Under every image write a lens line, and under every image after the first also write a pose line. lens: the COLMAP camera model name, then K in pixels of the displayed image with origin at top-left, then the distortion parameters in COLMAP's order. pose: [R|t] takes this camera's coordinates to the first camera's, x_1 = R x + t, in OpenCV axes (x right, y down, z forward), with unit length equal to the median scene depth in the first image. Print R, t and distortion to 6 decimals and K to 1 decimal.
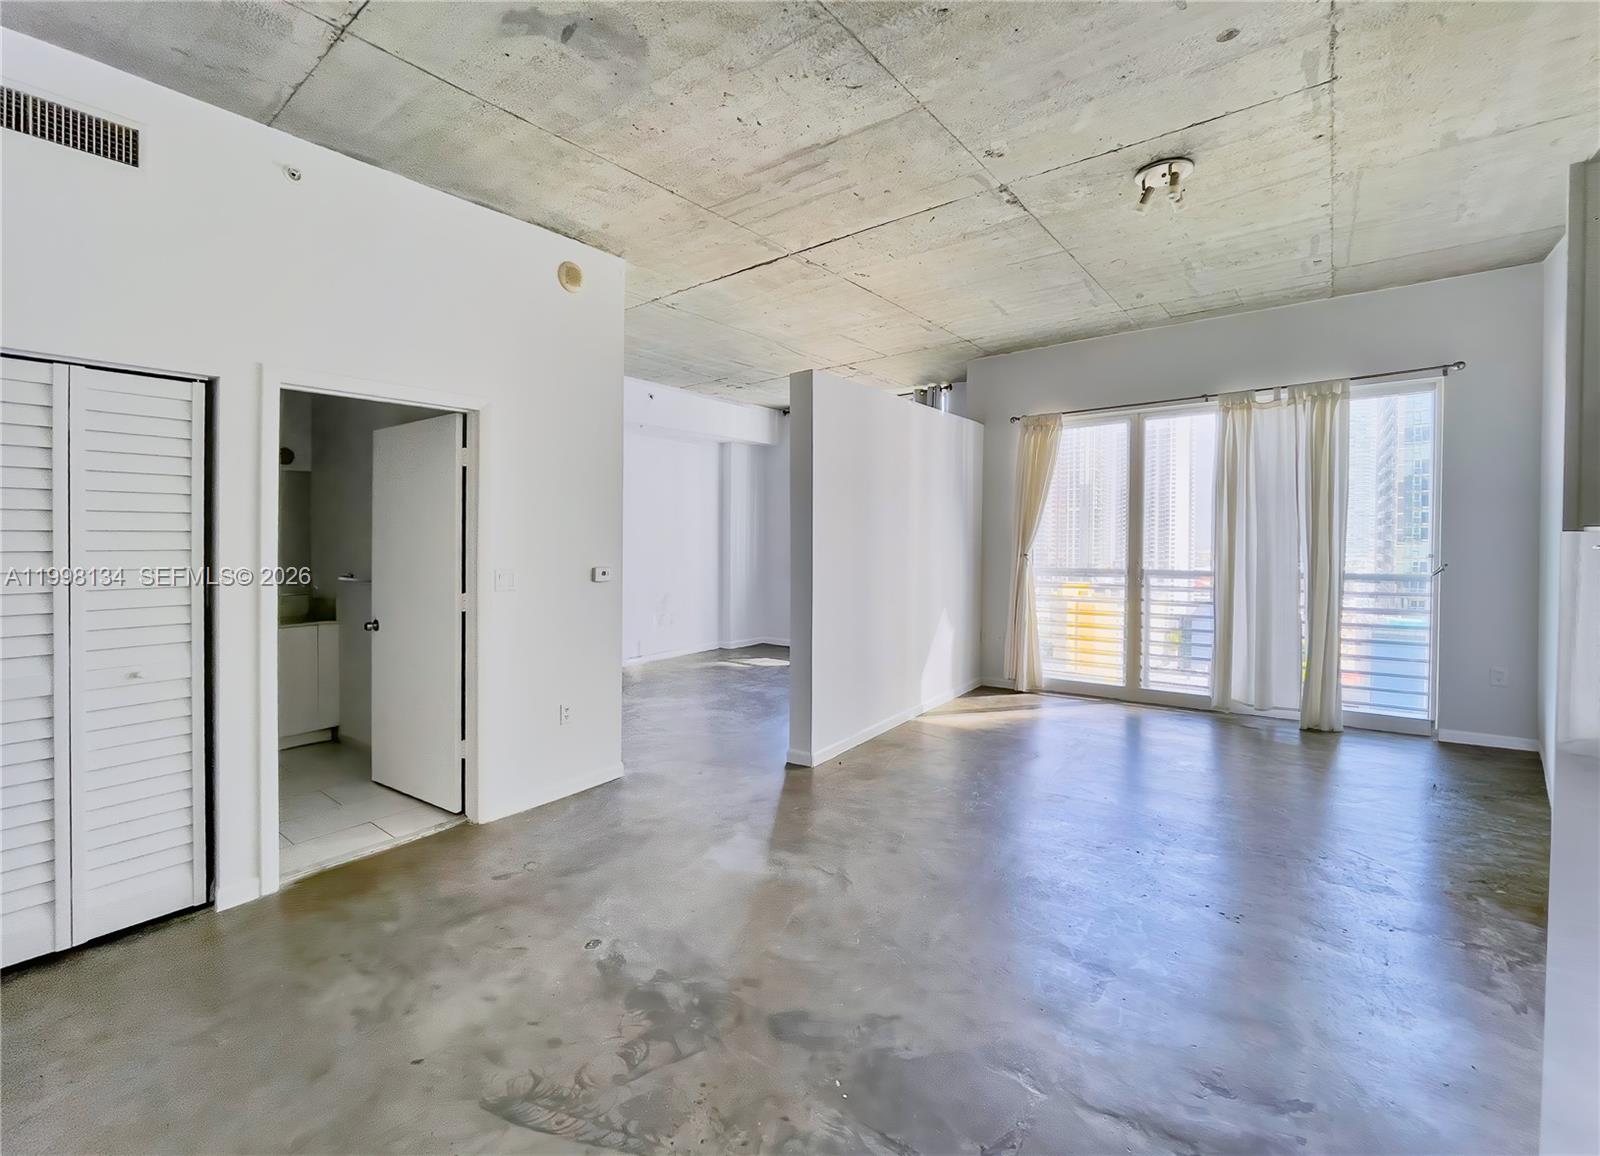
lens RADIAL K [[717.8, 0, 800.4], [0, 717.8, 542.9], [0, 0, 1]] dist [0.000077, 0.000000]
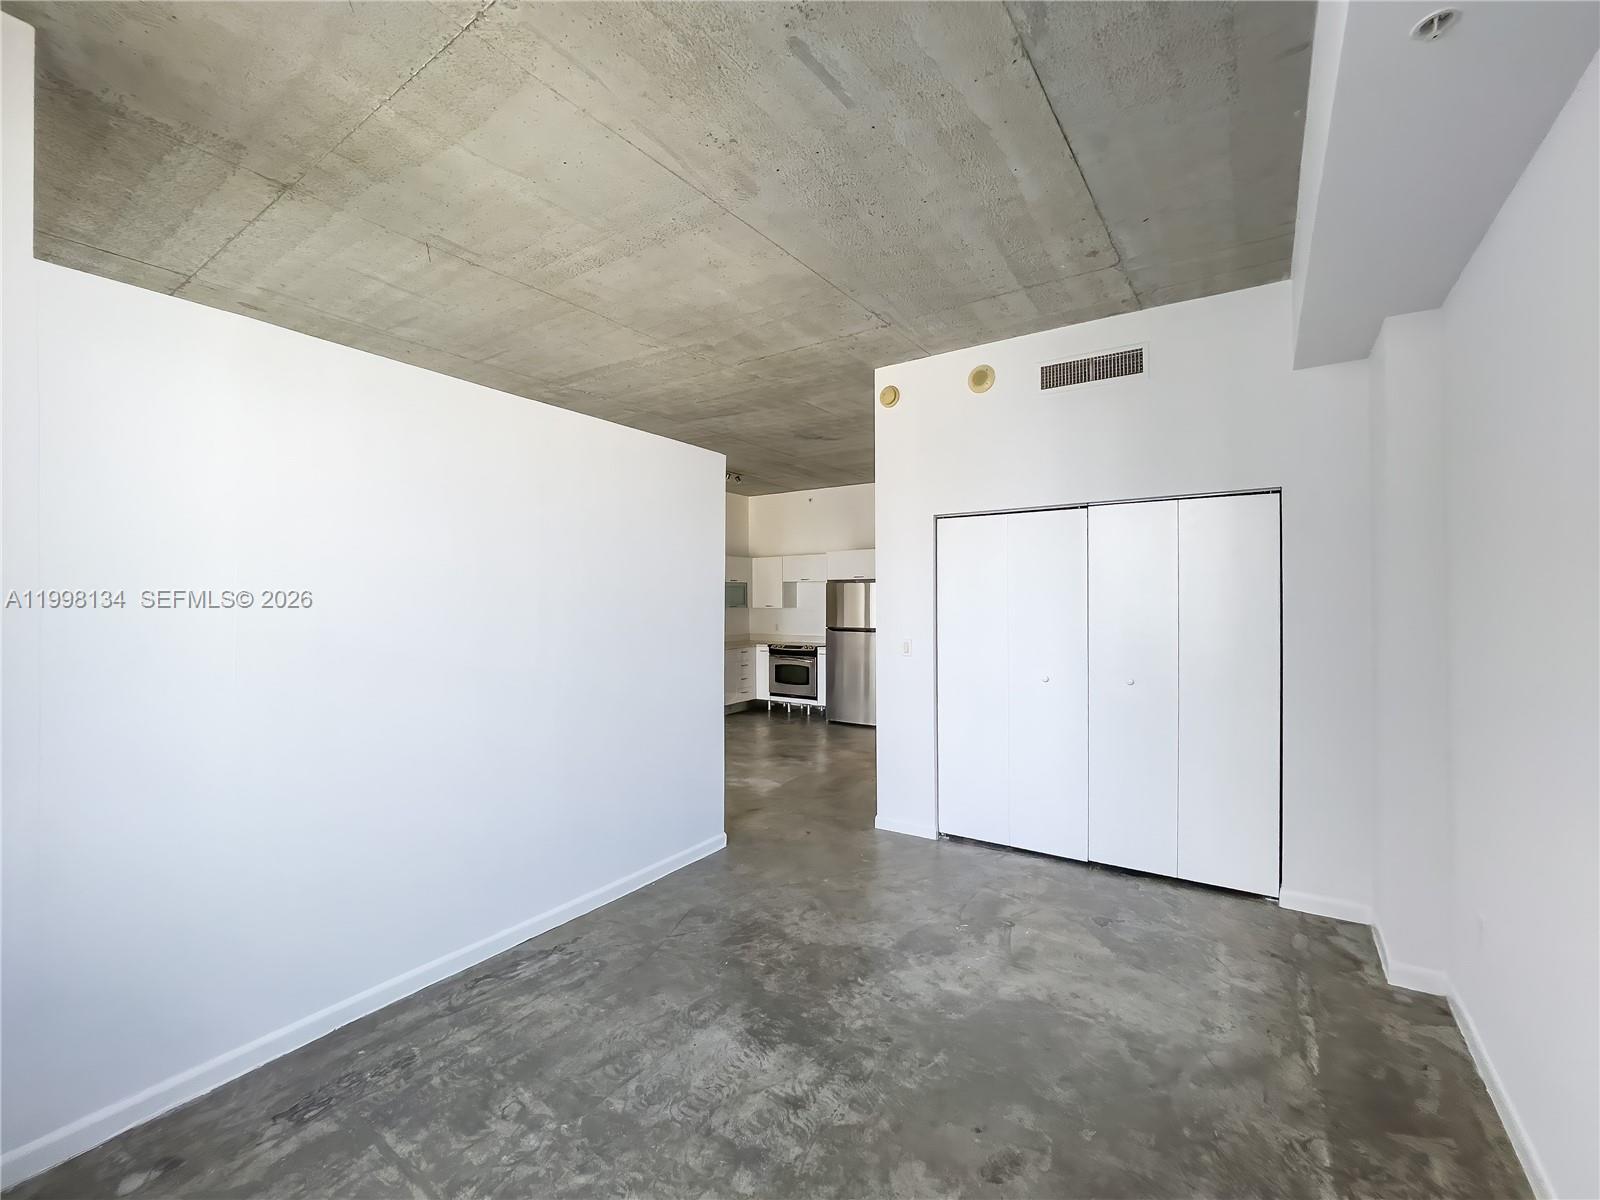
lens RADIAL K [[647.8, 0, 800.0], [0, 647.8, 600.0], [0, 0, 1]] dist [0.000073, 0.000005]
pose [[-0.999778, -0.005077, -0.020465, -0.145299], [-0.005281, 0.999937, 0.009920, -0.061260], [0.020413, 0.010026, -0.999741, 2.725421]]
